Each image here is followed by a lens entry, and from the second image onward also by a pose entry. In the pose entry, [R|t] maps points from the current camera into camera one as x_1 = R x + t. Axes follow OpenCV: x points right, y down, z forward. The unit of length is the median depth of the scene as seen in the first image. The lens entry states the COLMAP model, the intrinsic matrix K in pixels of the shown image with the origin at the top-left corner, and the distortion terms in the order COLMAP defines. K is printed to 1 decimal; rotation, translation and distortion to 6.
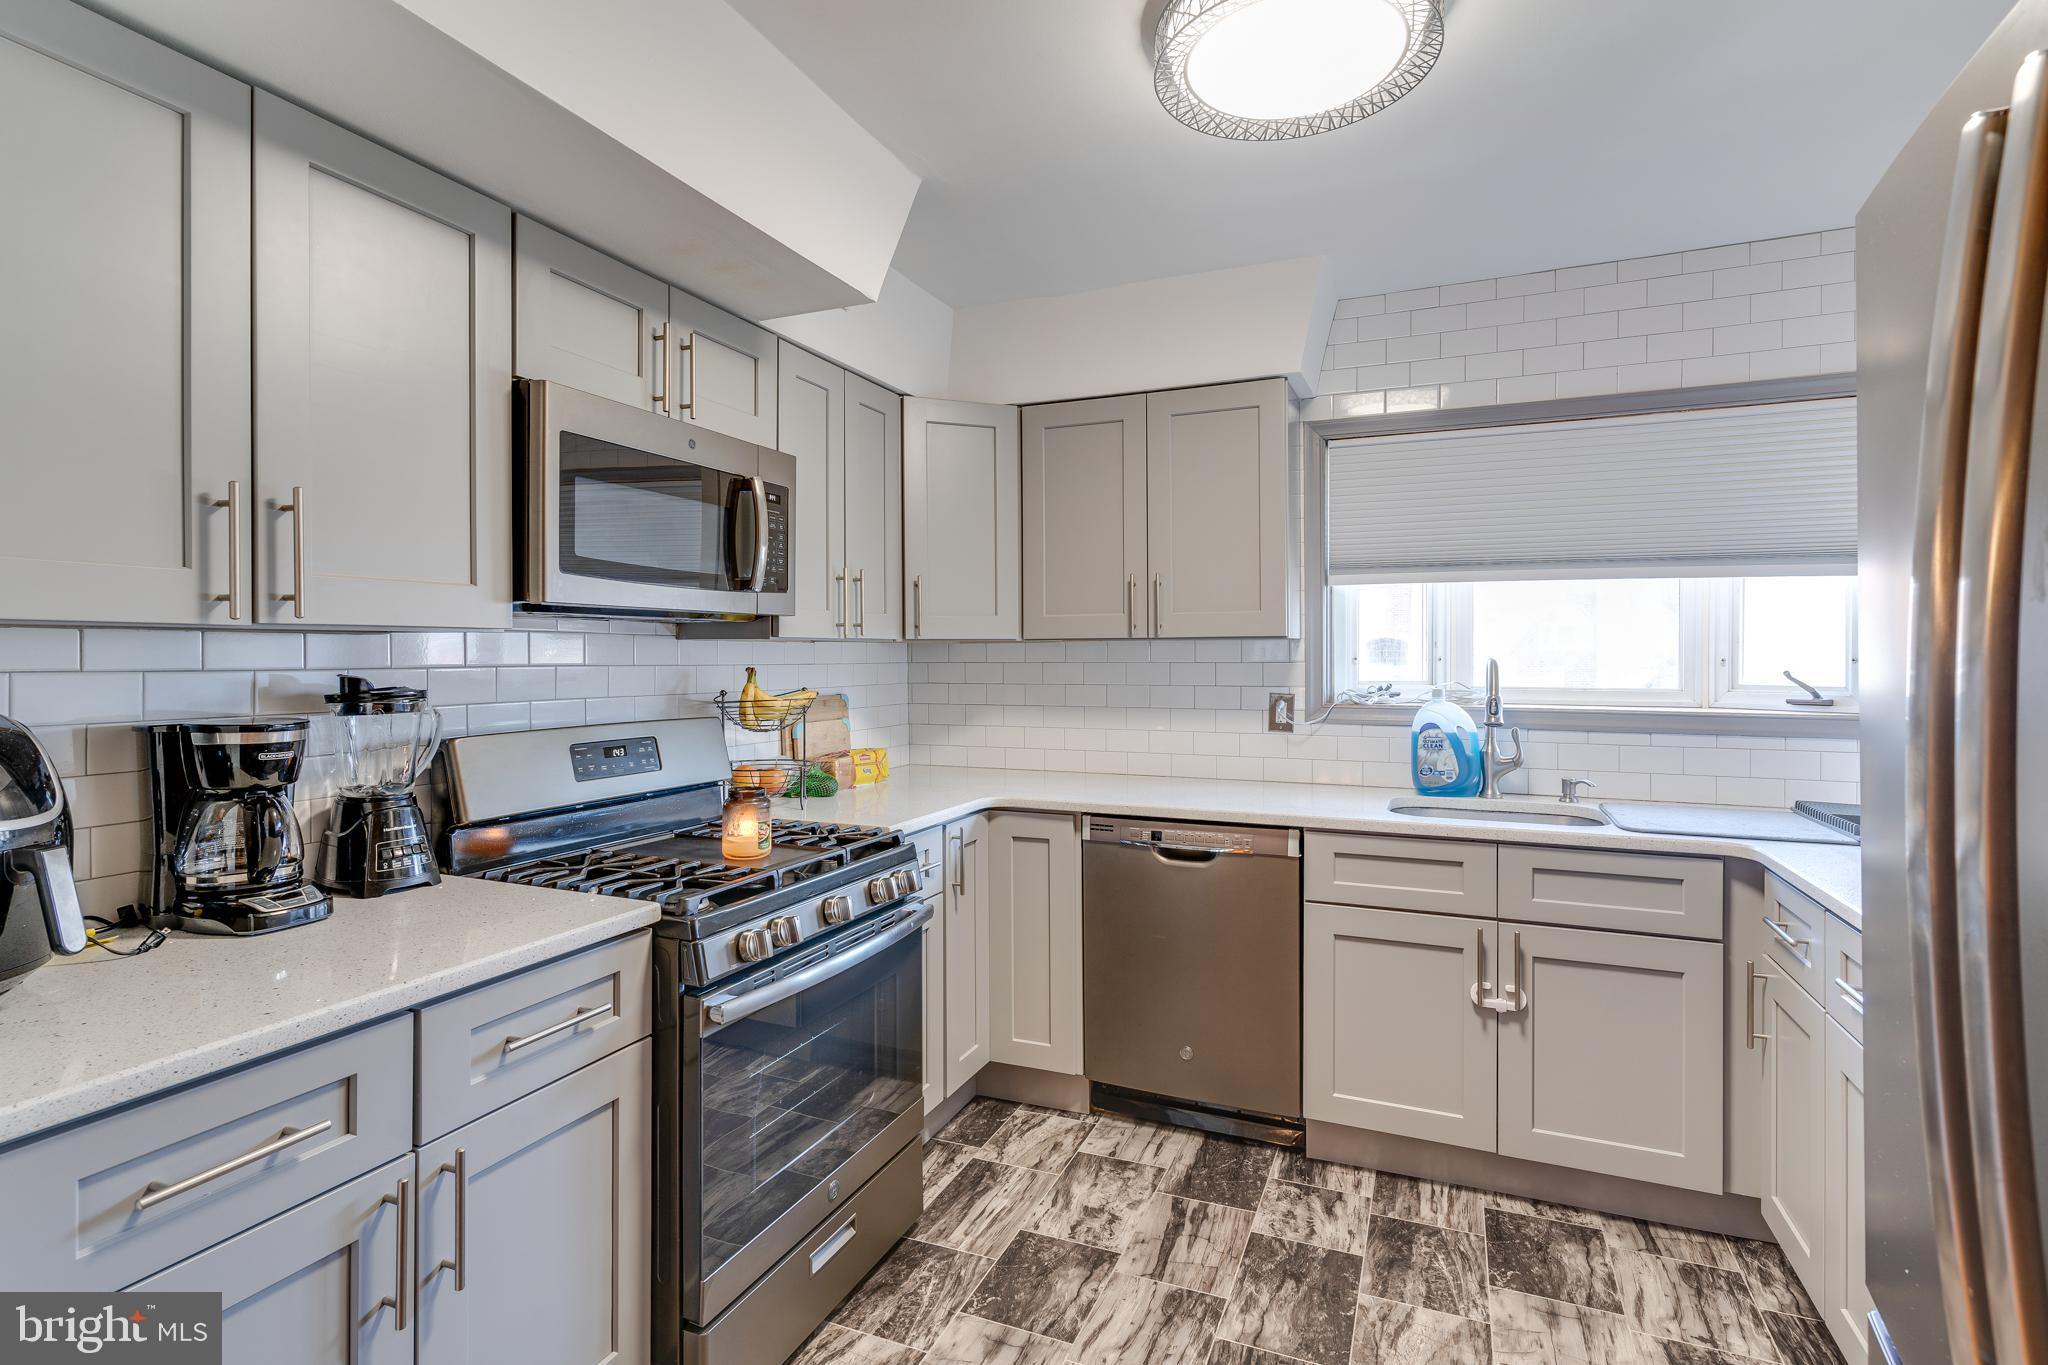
lens RADIAL K [[994.2, 0, 1033.0], [0, 994.2, 671.8], [0, 0, 1]] dist [0.001848, -0.000299]
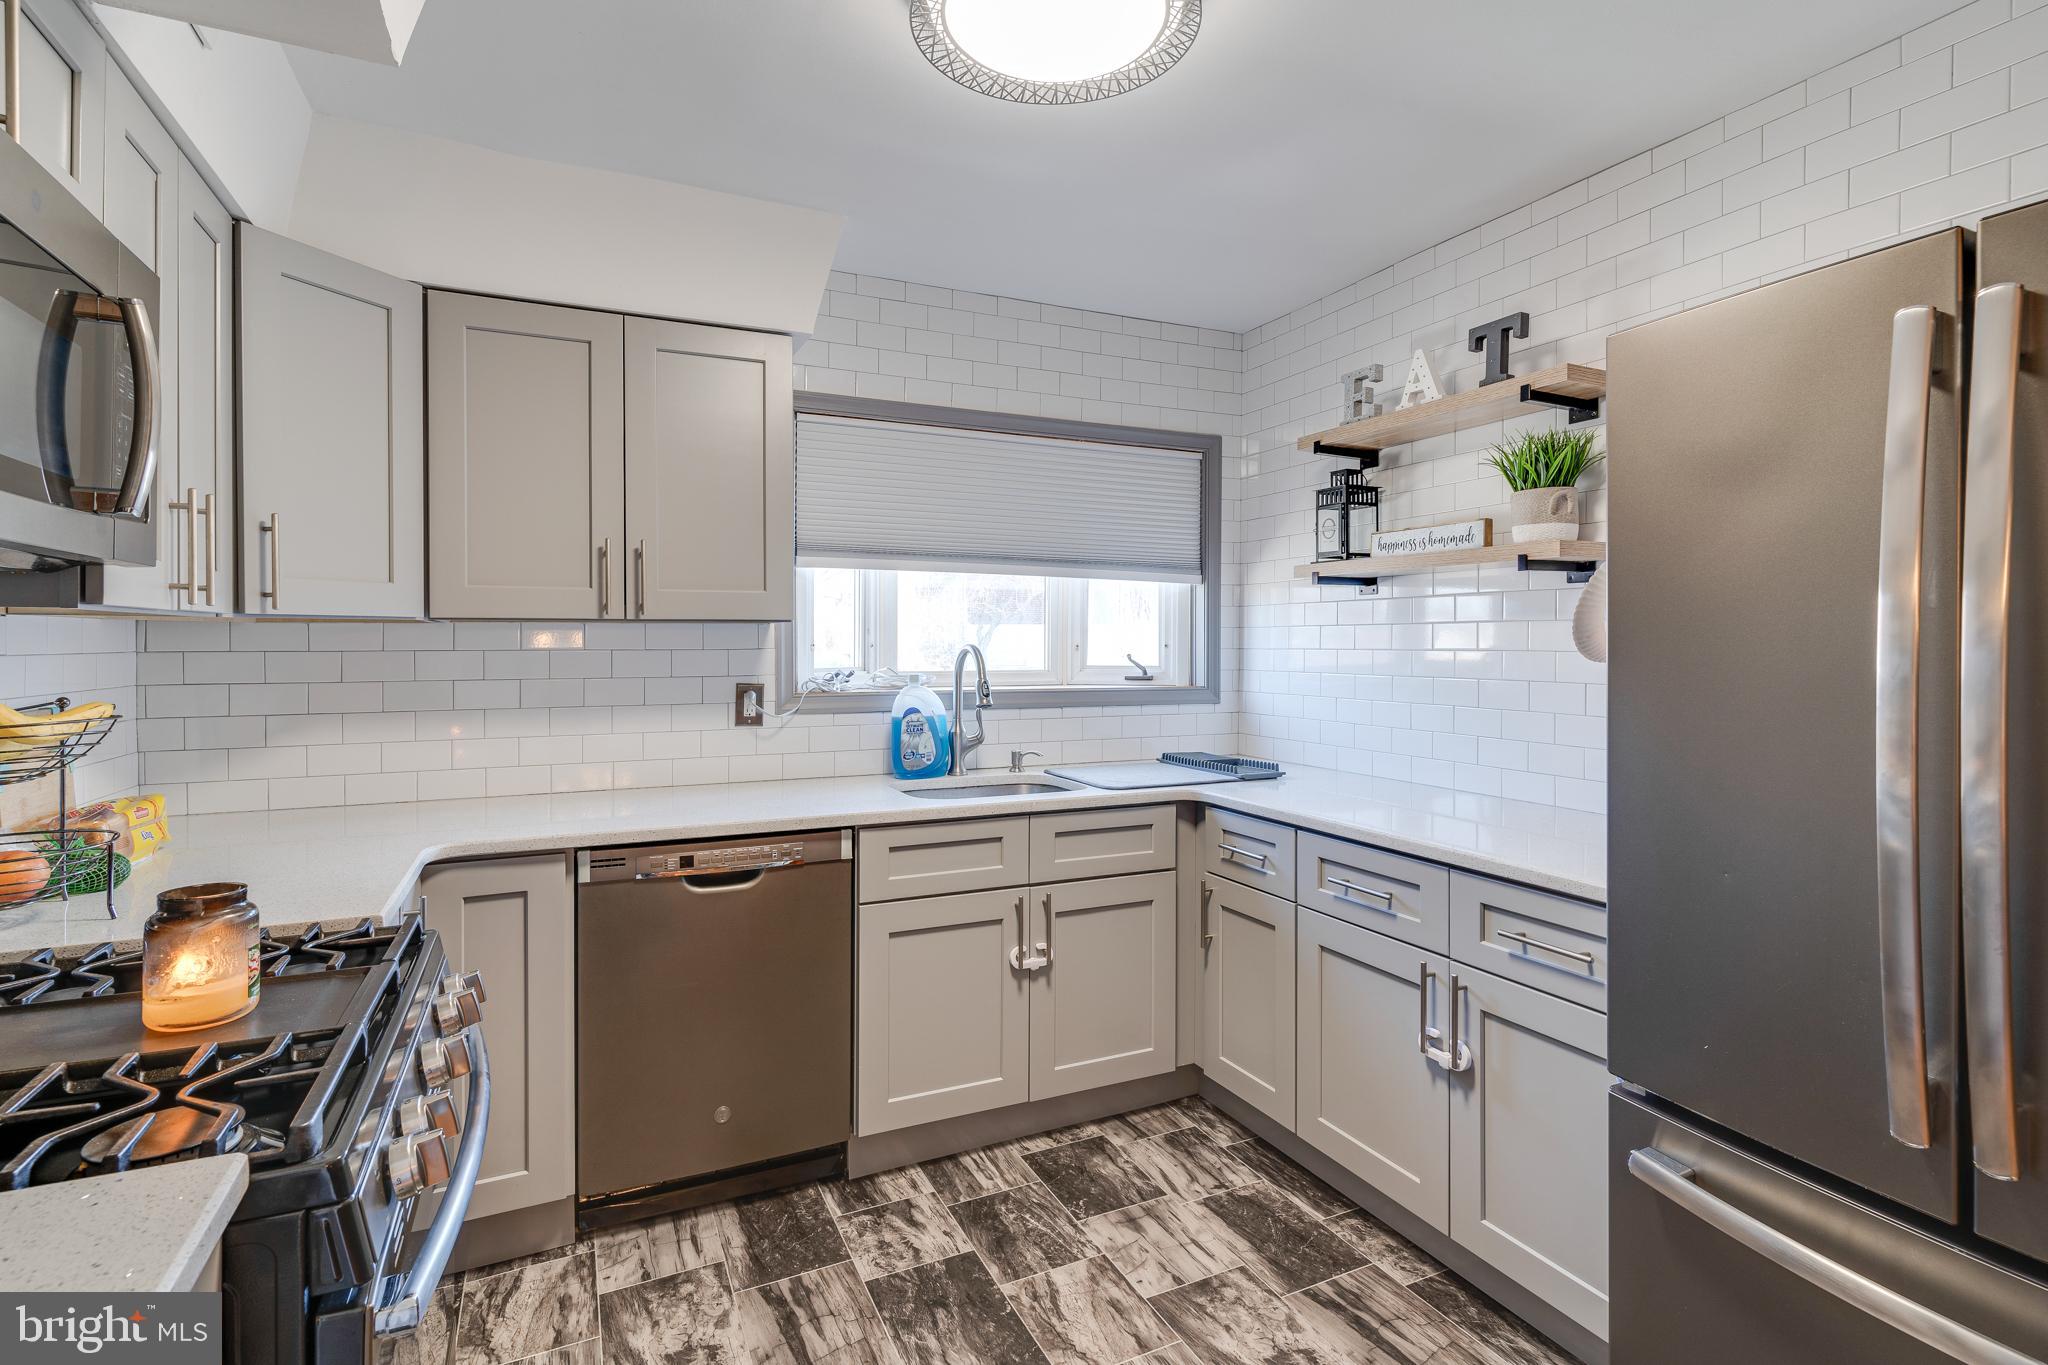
lens RADIAL K [[994.2, 0, 1037.4], [0, 994.2, 654.6], [0, 0, 1]] dist [0.001848, -0.000299]
pose [[0.661255, -0.008151, 0.750117, -0.332406], [0.011819, 0.999930, 0.000447, -0.002364], [-0.750068, 0.008570, 0.661305, 0.271588]]
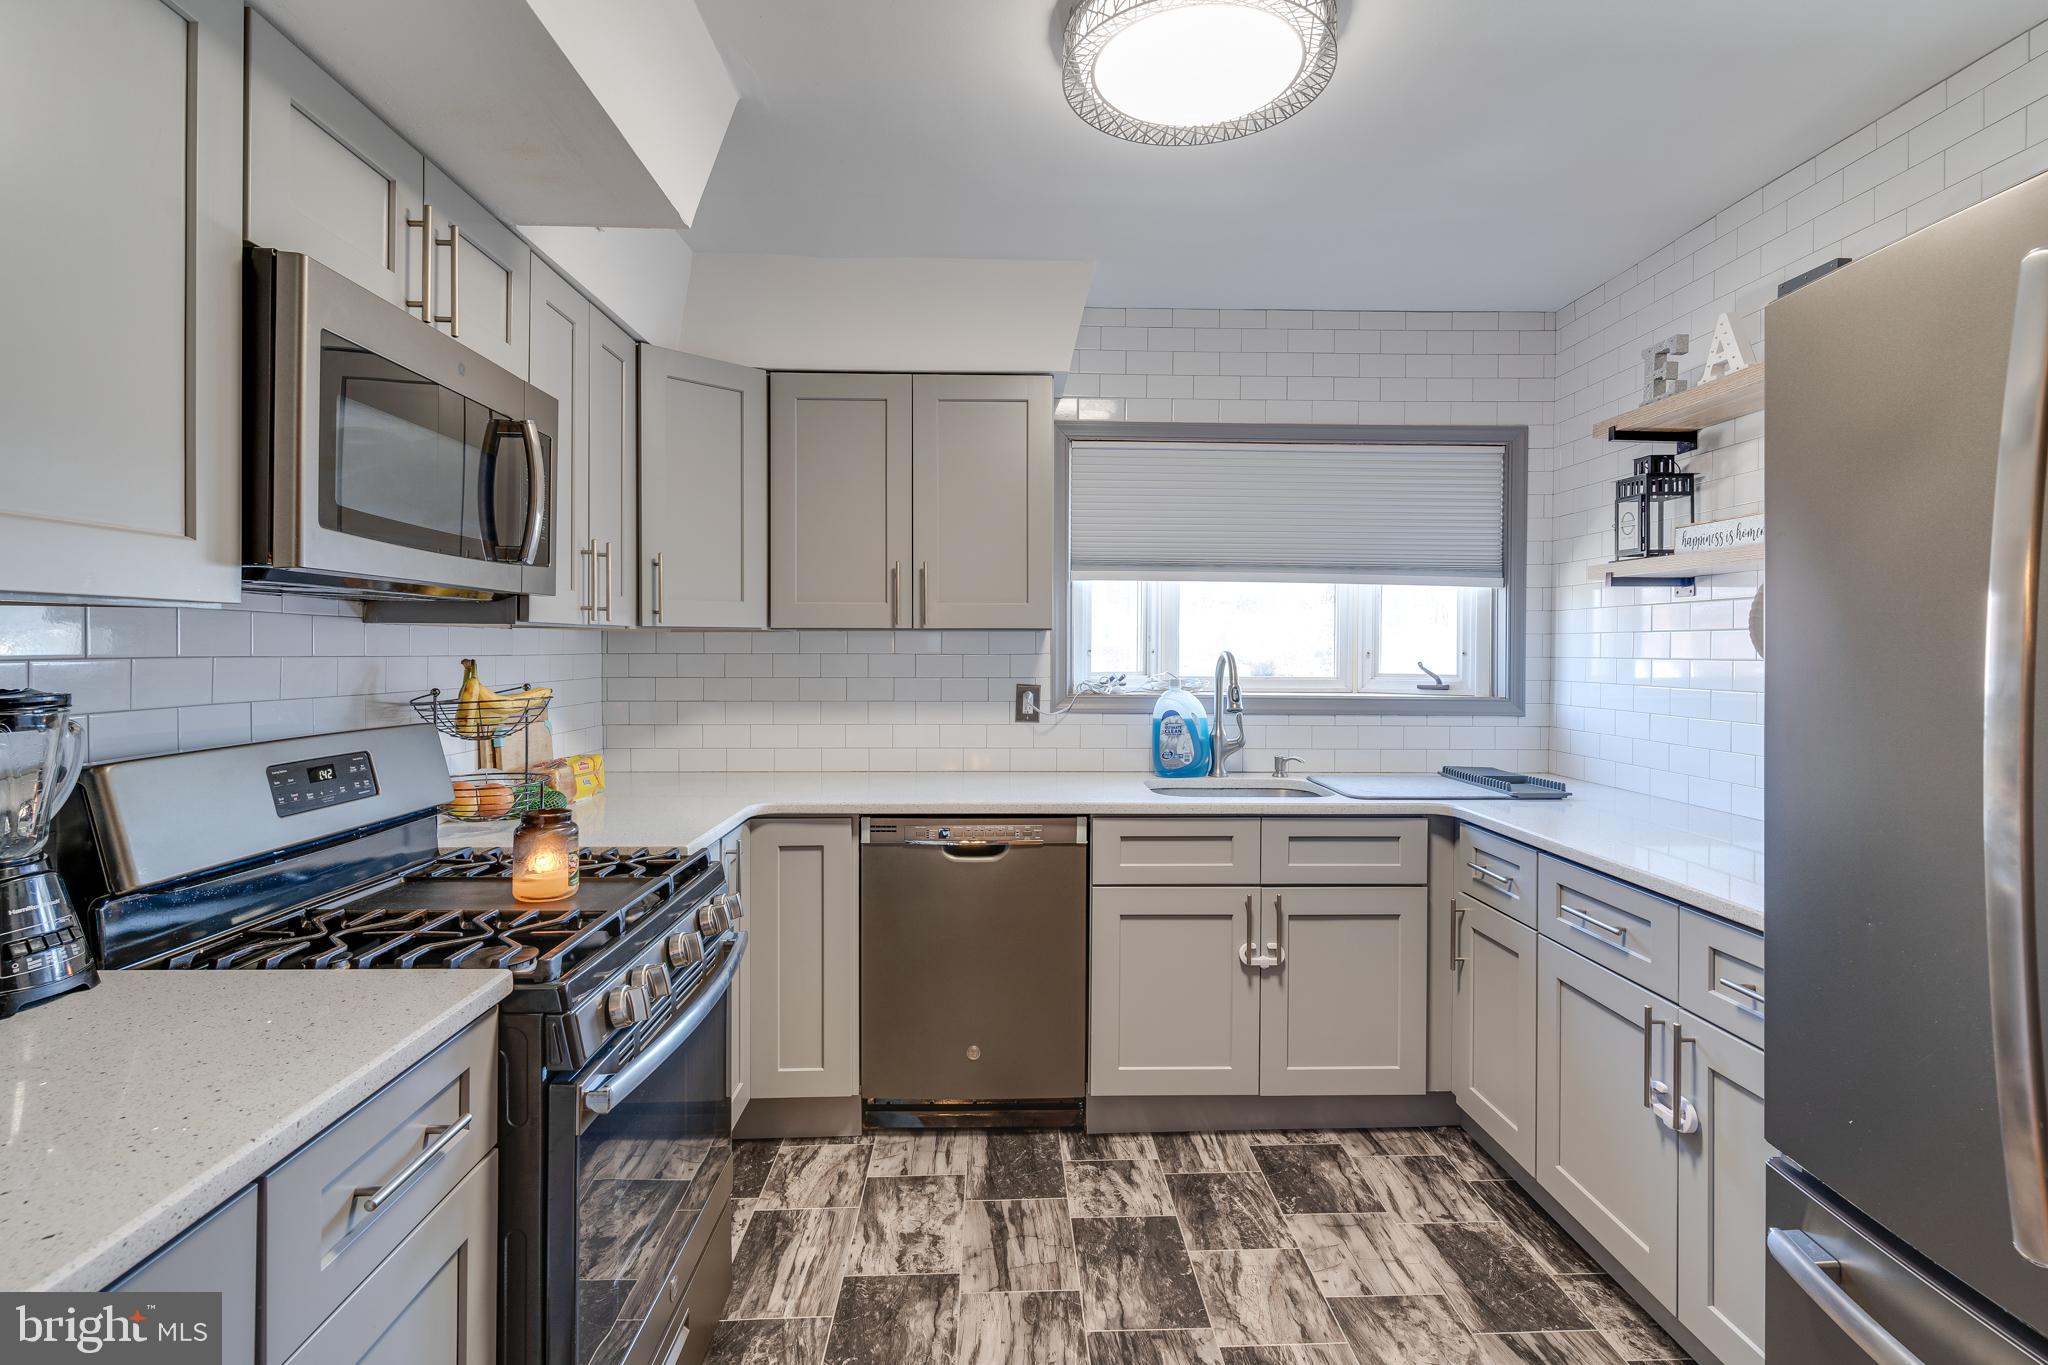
lens RADIAL K [[994.2, 0, 1034.6], [0, 994.2, 664.1], [0, 0, 1]] dist [0.001848, -0.000299]
pose [[0.905118, -0.002384, 0.425154, -0.232084], [0.002096, 0.999997, 0.001144, -0.000623], [-0.425155, -0.000144, 0.905120, 0.097914]]
